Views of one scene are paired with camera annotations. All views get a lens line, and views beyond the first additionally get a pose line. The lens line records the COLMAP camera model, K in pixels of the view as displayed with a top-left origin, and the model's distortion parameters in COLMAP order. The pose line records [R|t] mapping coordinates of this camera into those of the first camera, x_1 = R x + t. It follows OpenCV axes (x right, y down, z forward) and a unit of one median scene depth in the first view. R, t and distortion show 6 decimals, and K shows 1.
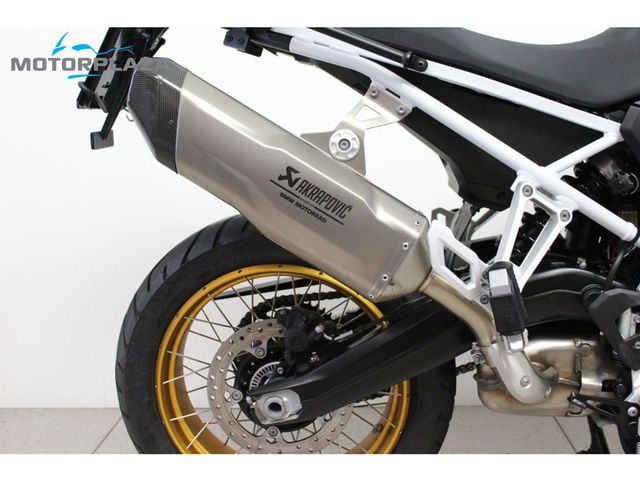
lens RADIAL K [[687.3, 0, 320.9], [0, 687.3, 240.4], [0, 0, 1]] dist [-0.030860, 0.000000]
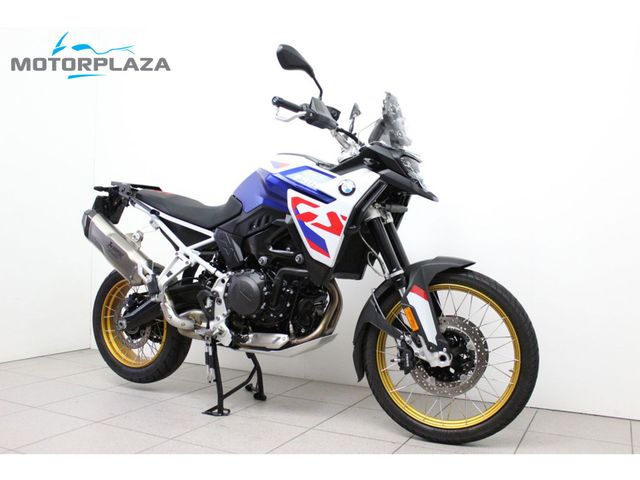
lens RADIAL K [[611.7, 0, 317.4], [0, 611.7, 239.7], [0, 0, 1]] dist [-0.112261, 0.000000]
pose [[0.899933, 0.037598, -0.434404, 1.876496], [-0.113871, 0.981967, -0.150912, 0.186963], [0.420897, 0.185277, 0.887986, -1.067992]]
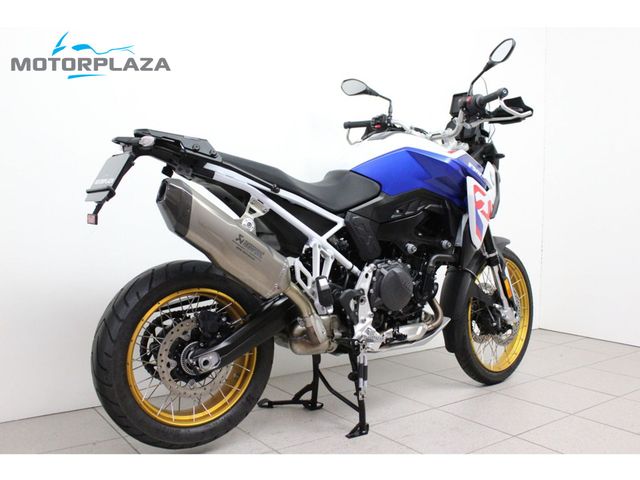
lens RADIAL K [[576.9, 0, 323.1], [0, 576.9, 237.8], [0, 0, 1]] dist [-0.101532, 0.003519]
pose [[0.791570, 0.010943, 0.610980, -0.794309], [0.071662, 0.991278, -0.110598, 0.102555], [-0.606861, 0.131330, 0.783882, -0.482255]]
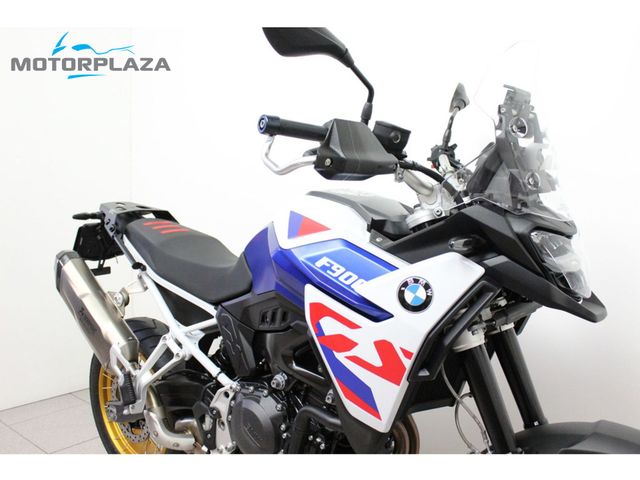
lens RADIAL K [[611.7, 0, 318.0], [0, 611.7, 240.1], [0, 0, 1]] dist [-0.112261, 0.000000]
pose [[0.779076, 0.114007, -0.616477, 1.549863], [-0.143659, 0.989626, 0.001466, -0.386811], [0.610248, 0.087420, 0.787372, -0.120524]]
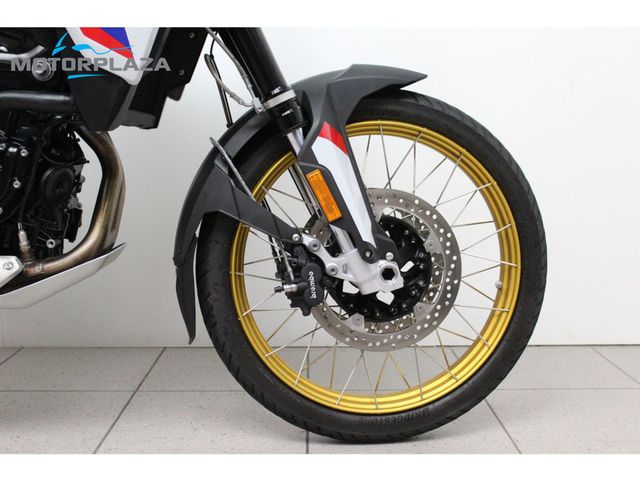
lens RADIAL K [[819.5, 0, 320.3], [0, 819.5, 240.6], [0, 0, 1]] dist [-0.016281, 0.000000]
pose [[0.999064, 0.017842, 0.039409, 1.223270], [-0.016120, 0.998920, -0.043580, 0.228760], [-0.040144, 0.042904, 0.998272, -0.327202]]
